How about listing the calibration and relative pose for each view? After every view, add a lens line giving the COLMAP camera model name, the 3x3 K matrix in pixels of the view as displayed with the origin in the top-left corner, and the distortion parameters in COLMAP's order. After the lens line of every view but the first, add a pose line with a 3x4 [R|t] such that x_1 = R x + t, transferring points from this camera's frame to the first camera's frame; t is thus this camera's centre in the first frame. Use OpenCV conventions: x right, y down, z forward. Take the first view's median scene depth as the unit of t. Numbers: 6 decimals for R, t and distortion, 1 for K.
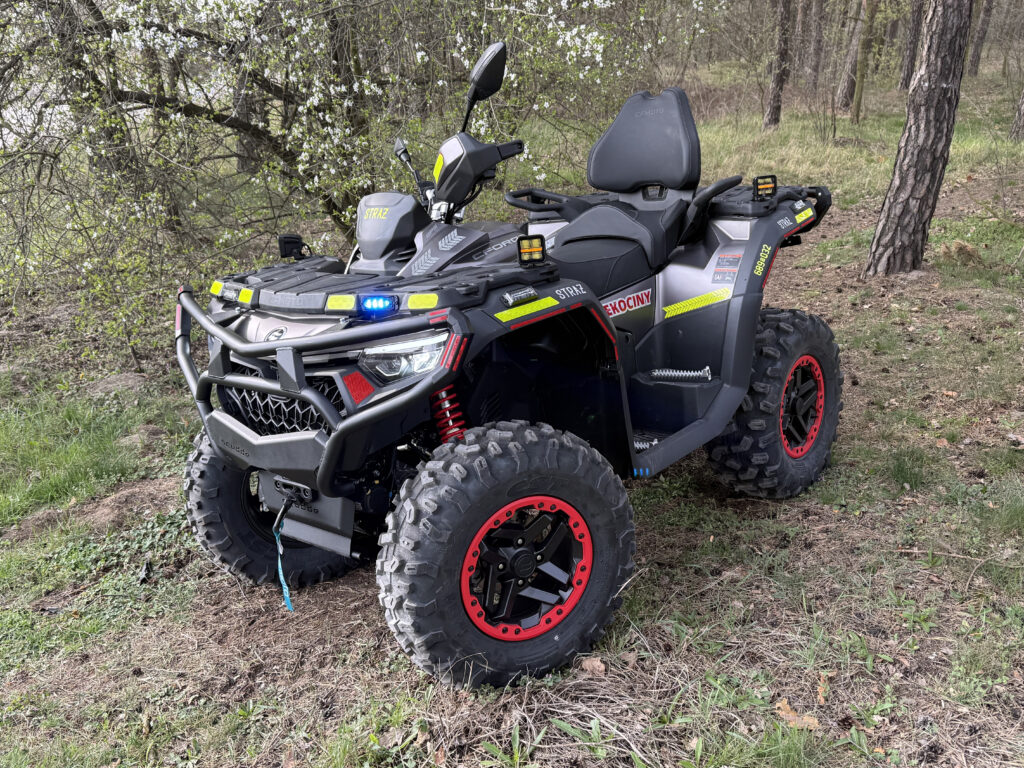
lens RADIAL K [[922.6, 0, 512.0], [0, 922.6, 384.0], [0, 0, 1]] dist [0.173246, -0.314432]
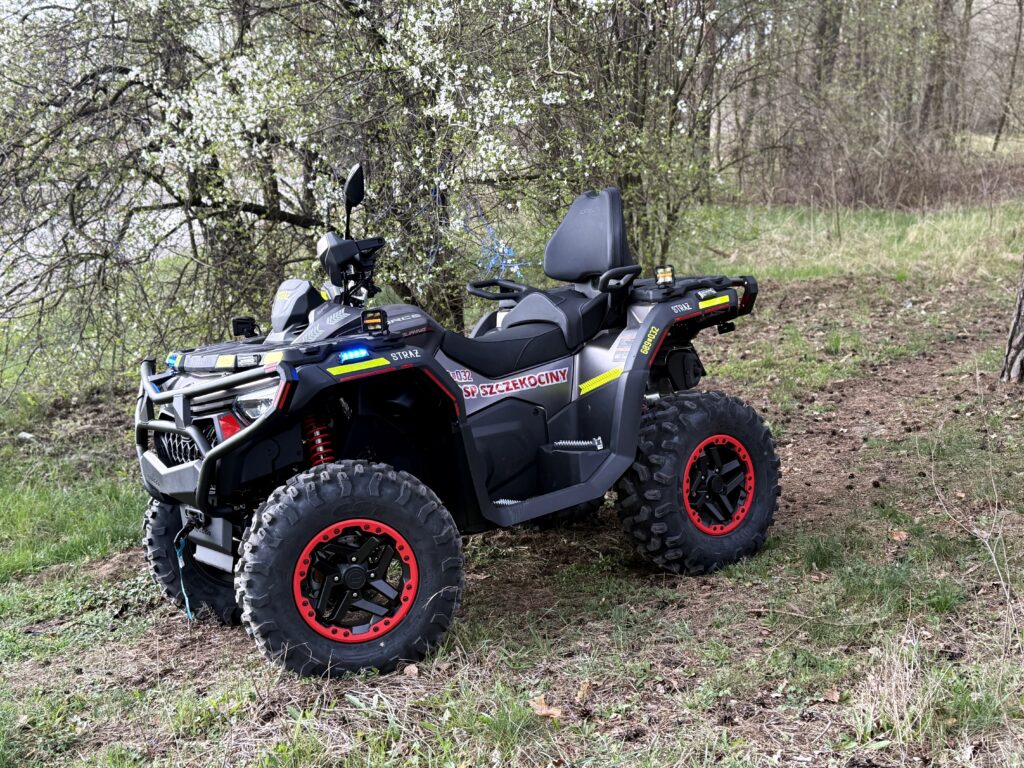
lens RADIAL K [[1203.1, 0, 512.0], [0, 1203.1, 384.0], [0, 0, 1]] dist [0.209976, -0.420005]
pose [[0.974244, 0.011330, -0.225210, 0.514540], [-0.041273, 0.990825, -0.128698, 0.126773], [0.221686, 0.134679, 0.965773, -0.466353]]
